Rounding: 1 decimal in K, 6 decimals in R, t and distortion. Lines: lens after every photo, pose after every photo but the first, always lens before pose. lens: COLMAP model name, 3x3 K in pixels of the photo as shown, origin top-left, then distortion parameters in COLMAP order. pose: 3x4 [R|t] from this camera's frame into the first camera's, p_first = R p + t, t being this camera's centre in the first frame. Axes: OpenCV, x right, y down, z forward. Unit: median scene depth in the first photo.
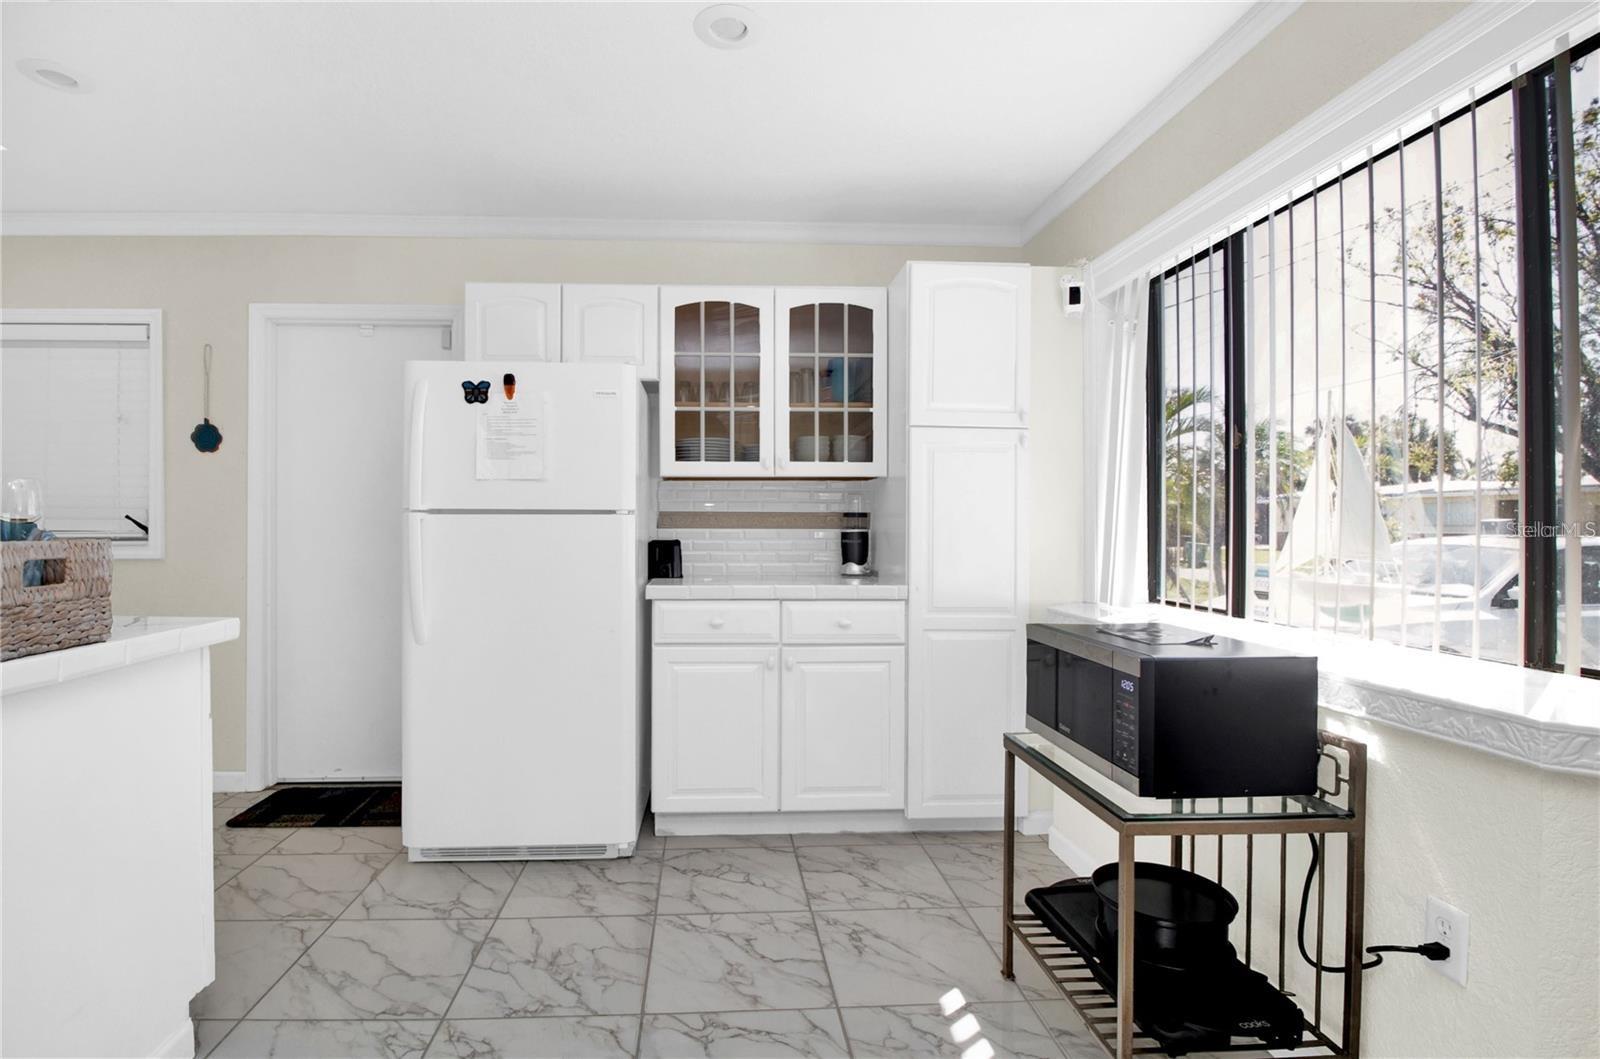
lens RADIAL K [[768.6, 0, 786.2], [0, 768.6, 539.9], [0, 0, 1]] dist [-0.001160, -0.017139]
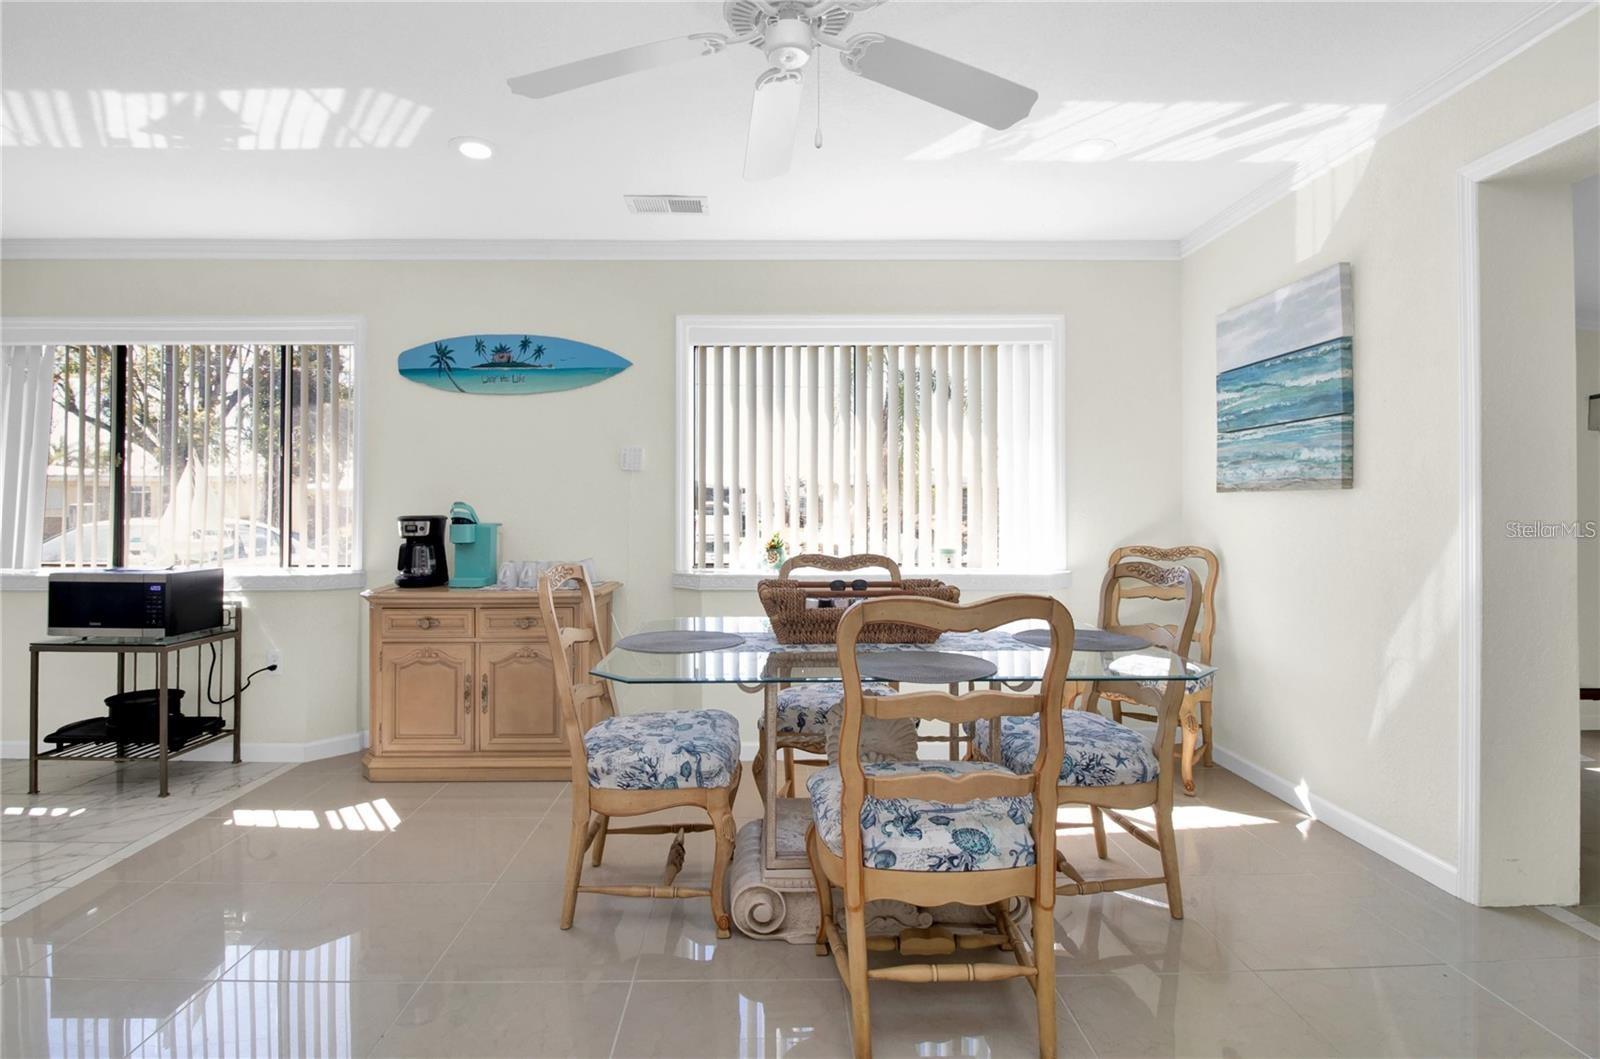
lens RADIAL K [[776.7, 0, 787.1], [0, 776.7, 497.8], [0, 0, 1]] dist [0.001450, -0.015895]
pose [[0.055821, 0.016467, 0.998305, -1.486147], [0.017894, 0.999687, -0.017490, 0.004570], [-0.998280, 0.018840, 0.055509, -0.829889]]
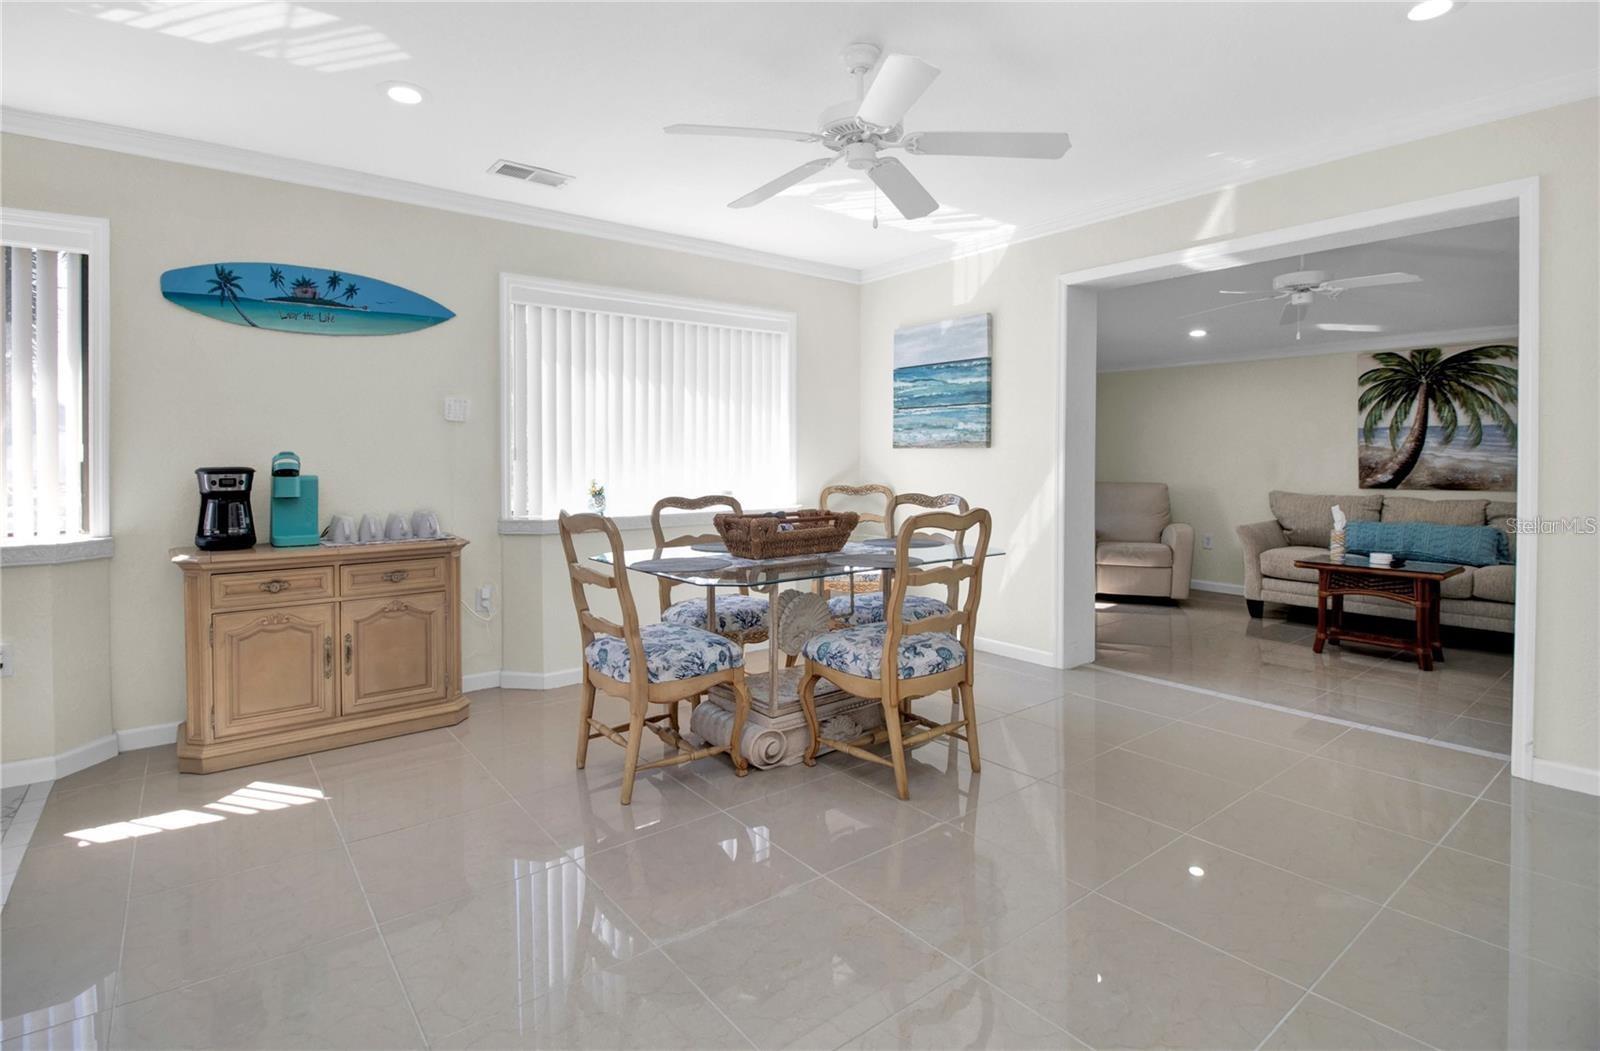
lens RADIAL K [[764.8, 0, 798.5], [0, 764.8, 466.4], [0, 0, 1]] dist [-0.000076, -0.013091]
pose [[-0.556754, -0.006355, 0.830653, -1.693646], [0.016116, 0.999700, 0.018451, -0.016939], [-0.830521, 0.023660, -0.556485, 0.220566]]
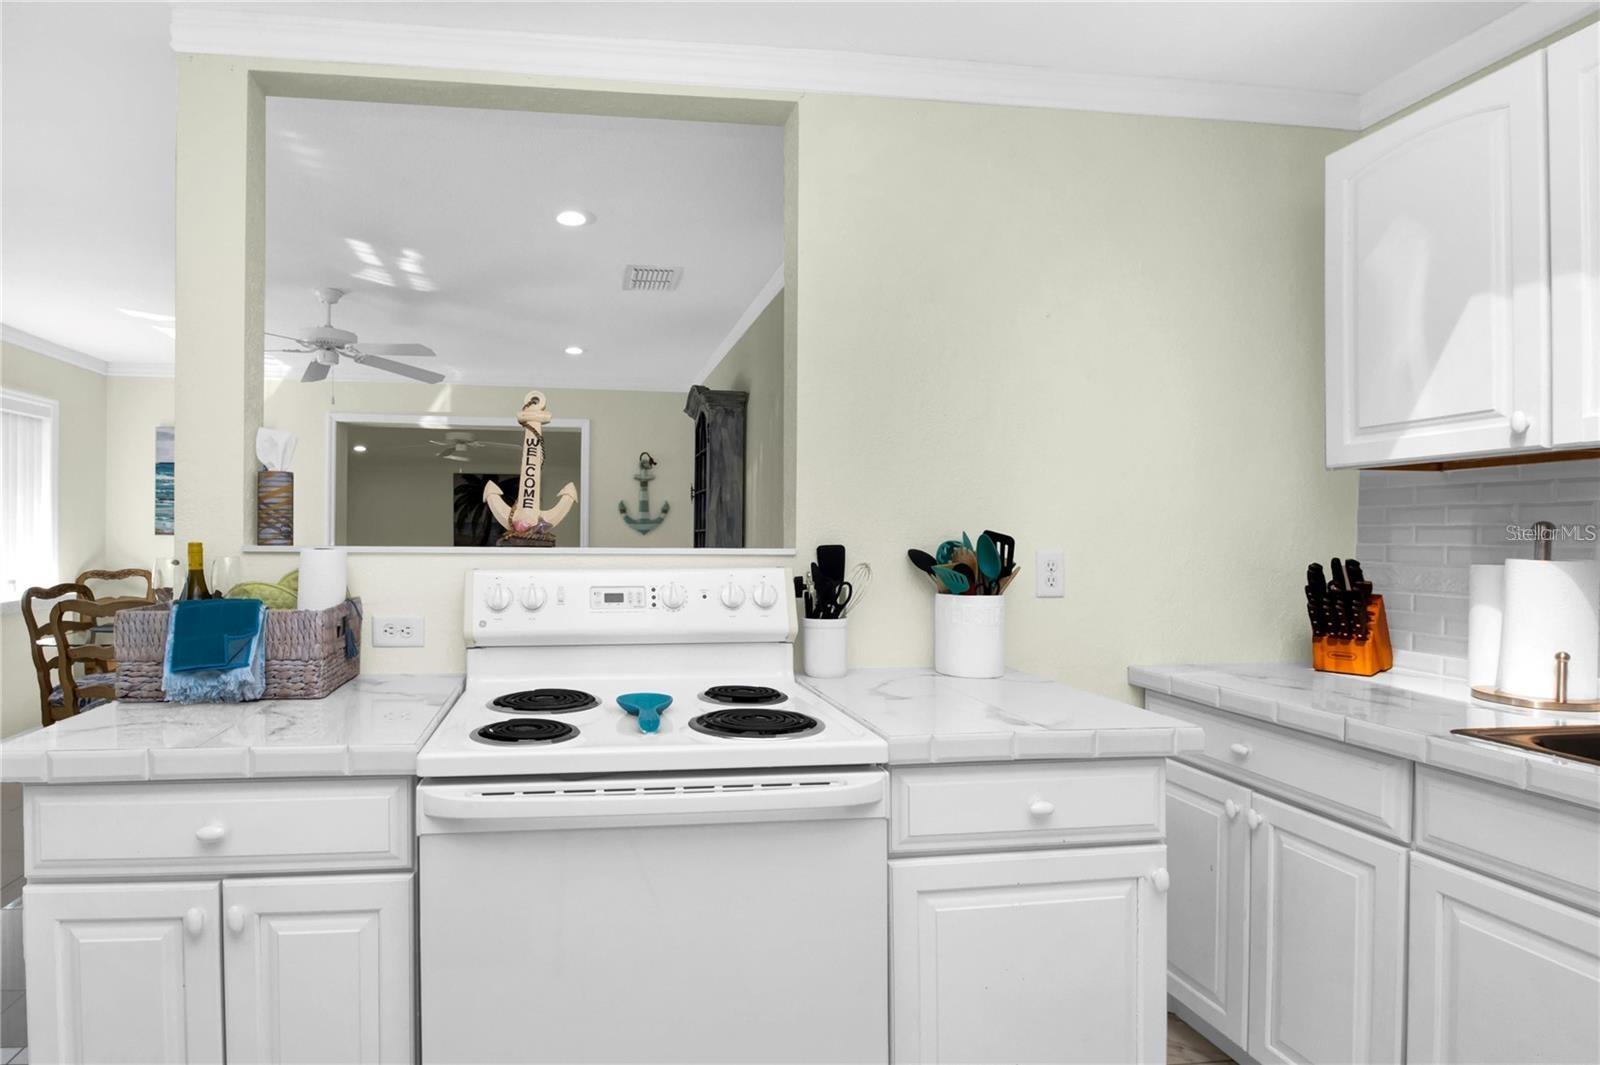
lens RADIAL K [[803.3, 0, 642.2], [0, 803.3, 547.2], [0, 0, 1]] dist [0.000036, -0.009686]
pose [[-0.999821, -0.010129, -0.015976, -1.420090], [-0.010643, 0.999416, 0.032474, -0.116413], [0.015638, 0.032638, -0.999345, 1.843843]]
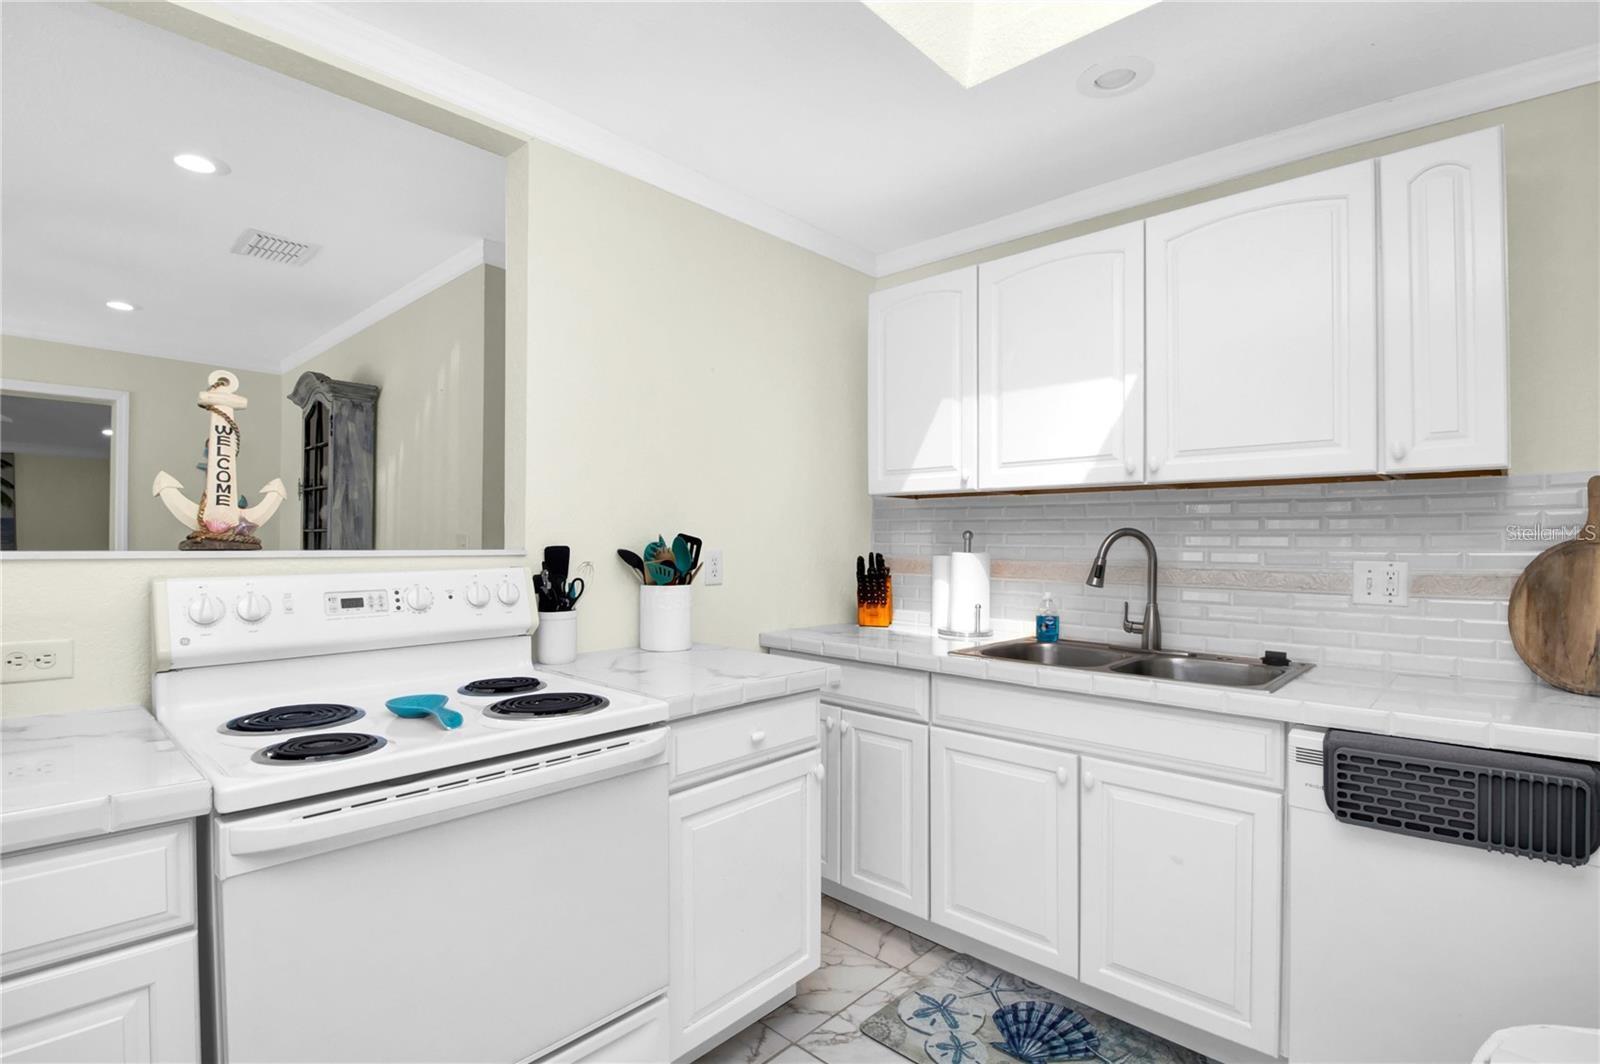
lens RADIAL K [[768.6, 0, 786.2], [0, 768.6, 542.4], [0, 0, 1]] dist [-0.001160, -0.017139]
pose [[-0.743990, -0.007757, -0.668146, -1.133416], [-0.022835, 0.999644, 0.013820, -0.116622], [0.667800, 0.025539, -0.743902, 1.865409]]
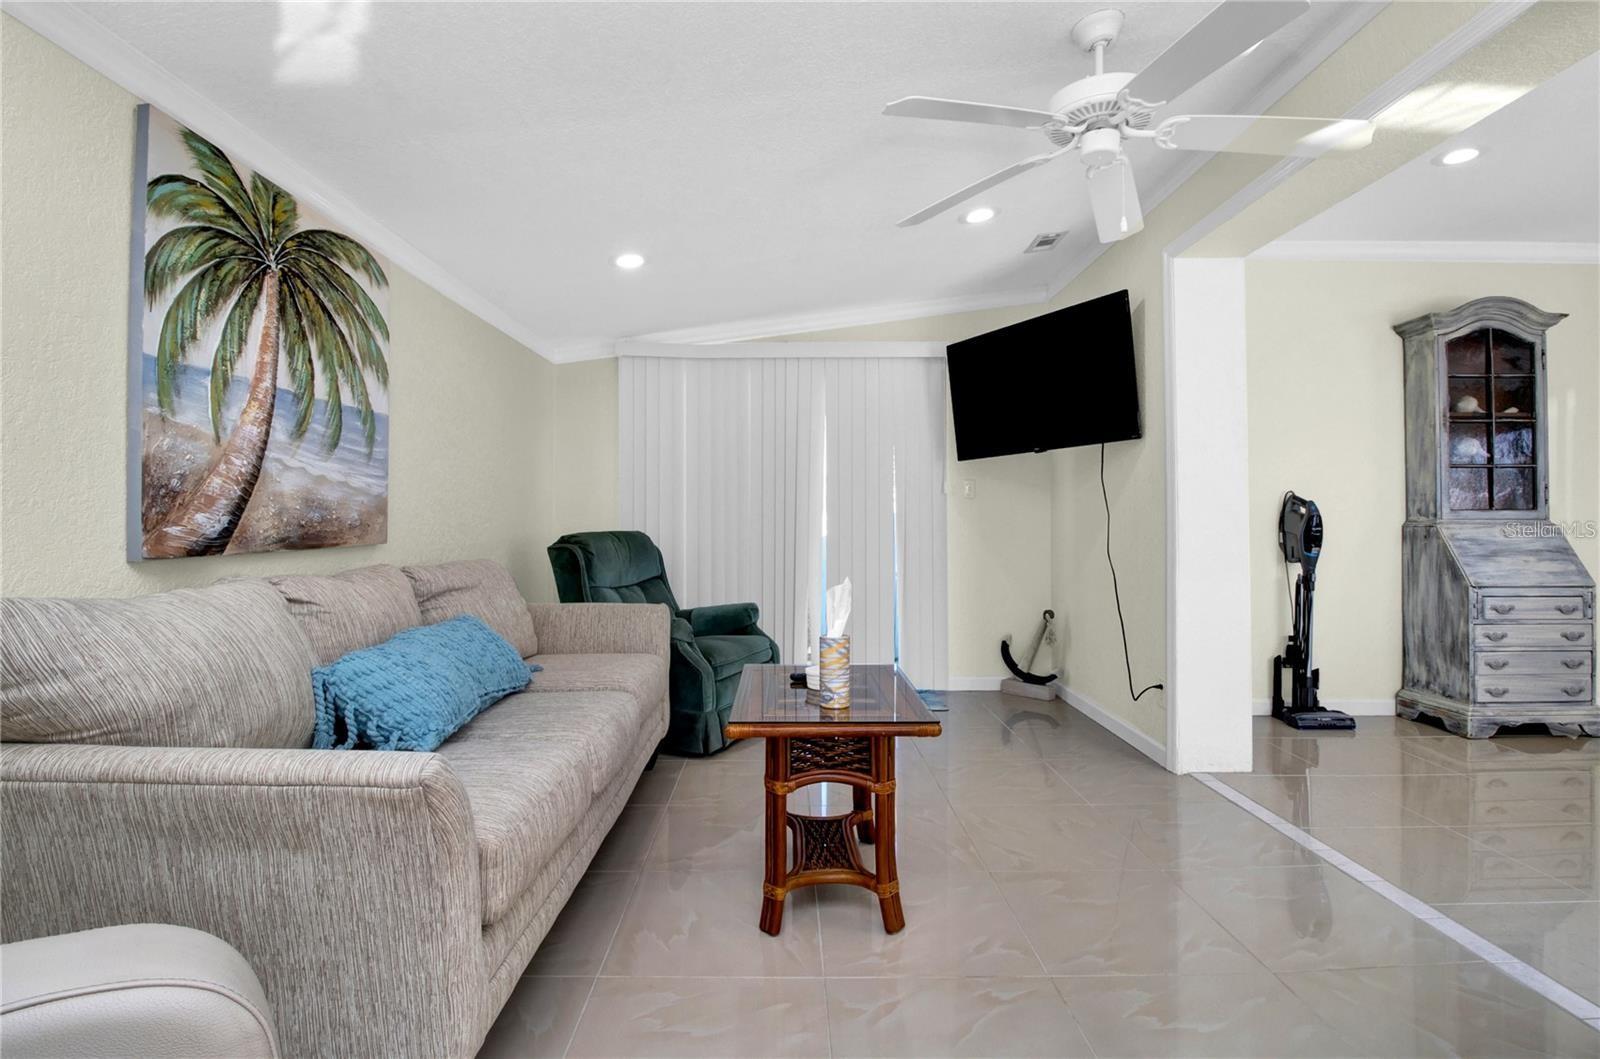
lens RADIAL K [[751.6, 0, 793.3], [0, 751.6, 506.3], [0, 0, 1]] dist [0.000347, -0.013196]
pose [[-0.082167, -0.018217, -0.996452, 0.846296], [-0.019074, 0.999679, -0.016703, 0.125078], [0.996436, 0.017634, -0.082488, -3.130173]]
